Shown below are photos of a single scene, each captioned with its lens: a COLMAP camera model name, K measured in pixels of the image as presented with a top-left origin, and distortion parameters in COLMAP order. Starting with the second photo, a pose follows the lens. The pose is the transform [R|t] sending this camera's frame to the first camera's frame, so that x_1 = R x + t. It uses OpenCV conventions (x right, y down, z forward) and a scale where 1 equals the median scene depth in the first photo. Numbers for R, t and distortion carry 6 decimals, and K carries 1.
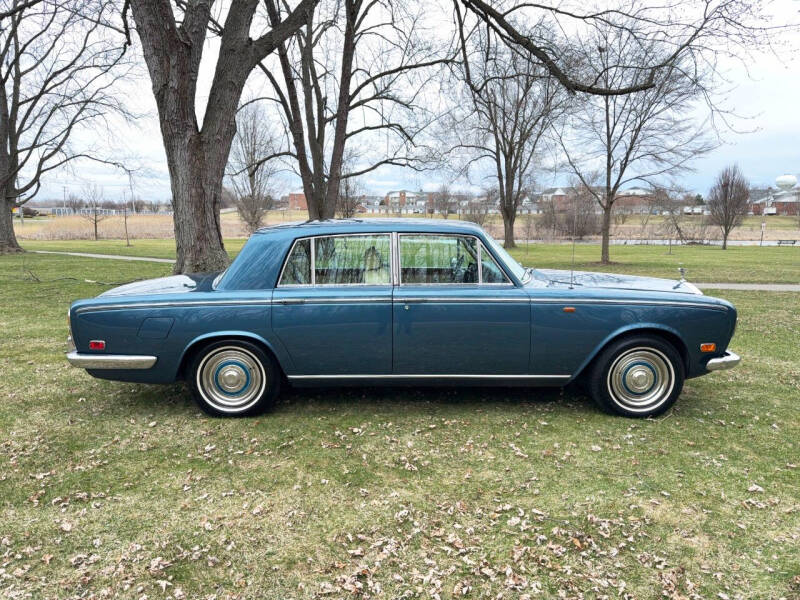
lens RADIAL K [[555.7, 0, 400.8], [0, 555.7, 303.2], [0, 0, 1]] dist [0.098117, -0.122976]
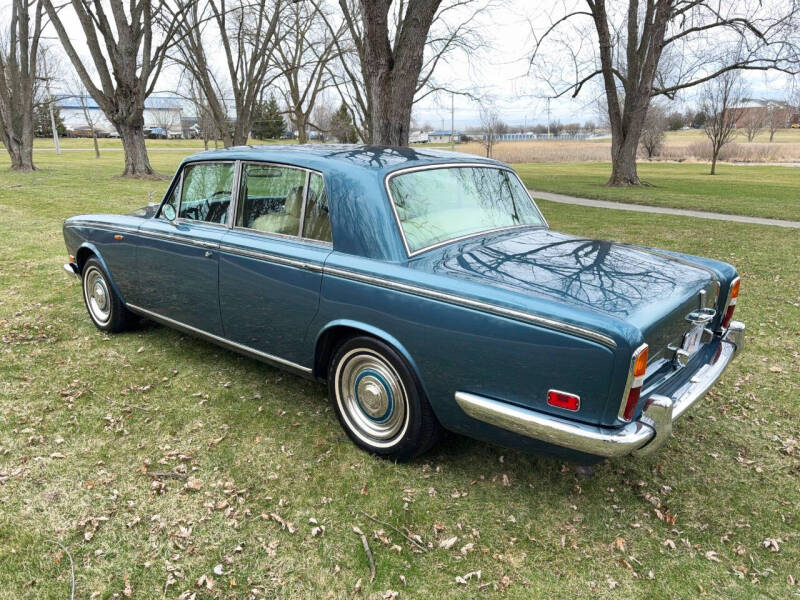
lens RADIAL K [[559.7, 0, 401.8], [0, 559.7, 303.1], [0, 0, 1]] dist [0.050001, -0.055557]
pose [[0.756417, 0.168011, -0.632143, 0.204529], [-0.084276, 0.983426, 0.160532, -0.006162], [0.648637, -0.068154, 0.758040, 0.040164]]
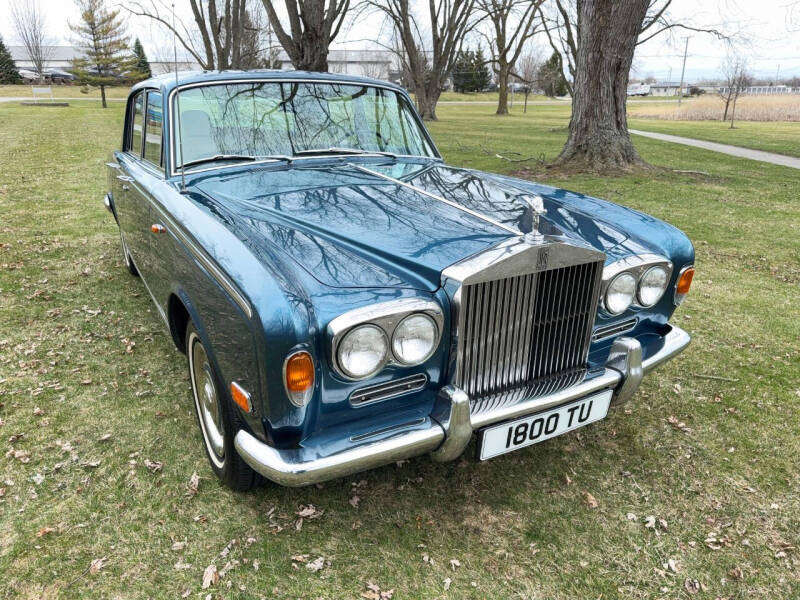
lens RADIAL K [[565.1, 0, 399.3], [0, 565.1, 297.5], [0, 0, 1]] dist [0.025070, -0.028327]
pose [[0.489094, 0.283493, -0.824875, 0.128144], [-0.124040, 0.958702, 0.255939, -0.013461], [0.863366, -0.022861, 0.504060, 0.129464]]
